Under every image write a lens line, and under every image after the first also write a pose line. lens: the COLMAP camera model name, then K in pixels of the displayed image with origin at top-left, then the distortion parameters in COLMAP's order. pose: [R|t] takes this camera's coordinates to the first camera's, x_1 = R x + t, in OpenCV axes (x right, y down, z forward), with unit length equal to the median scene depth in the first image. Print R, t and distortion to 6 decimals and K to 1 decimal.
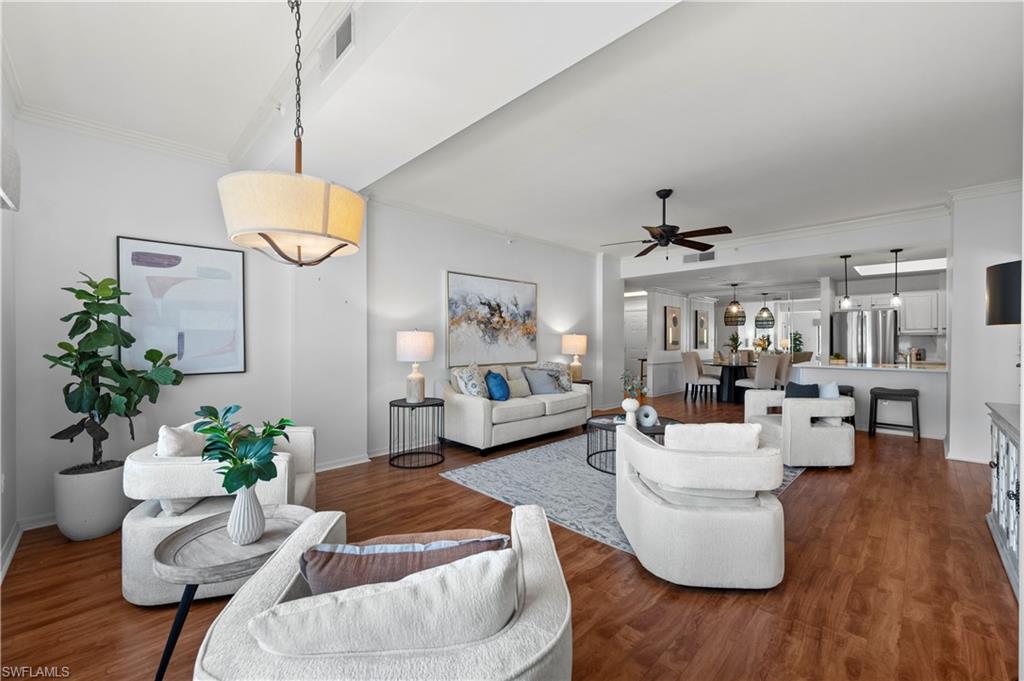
lens RADIAL K [[406.8, 0, 512.0], [0, 406.8, 340.5], [0, 0, 1]] dist [0.000362, -0.000024]
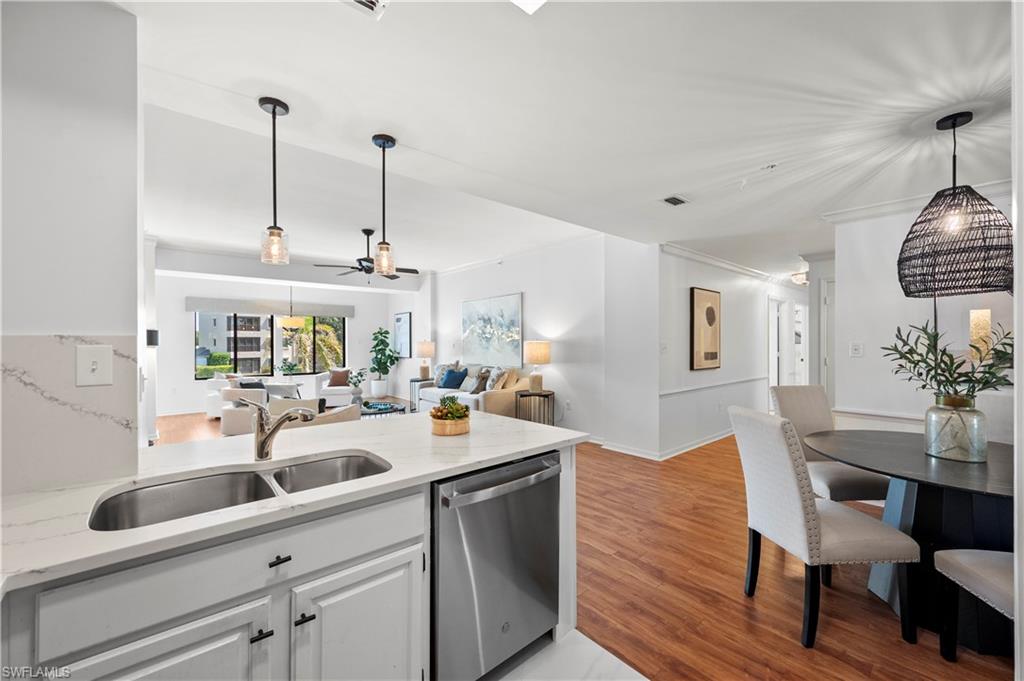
lens RADIAL K [[406.8, 0, 512.0], [0, 406.8, 340.5], [0, 0, 1]] dist [0.000362, -0.000024]
pose [[-0.064733, -0.002846, -0.997899, 0.937272], [0.003685, 0.999988, -0.003091, -0.011721], [0.997896, -0.003877, -0.064722, 0.895199]]
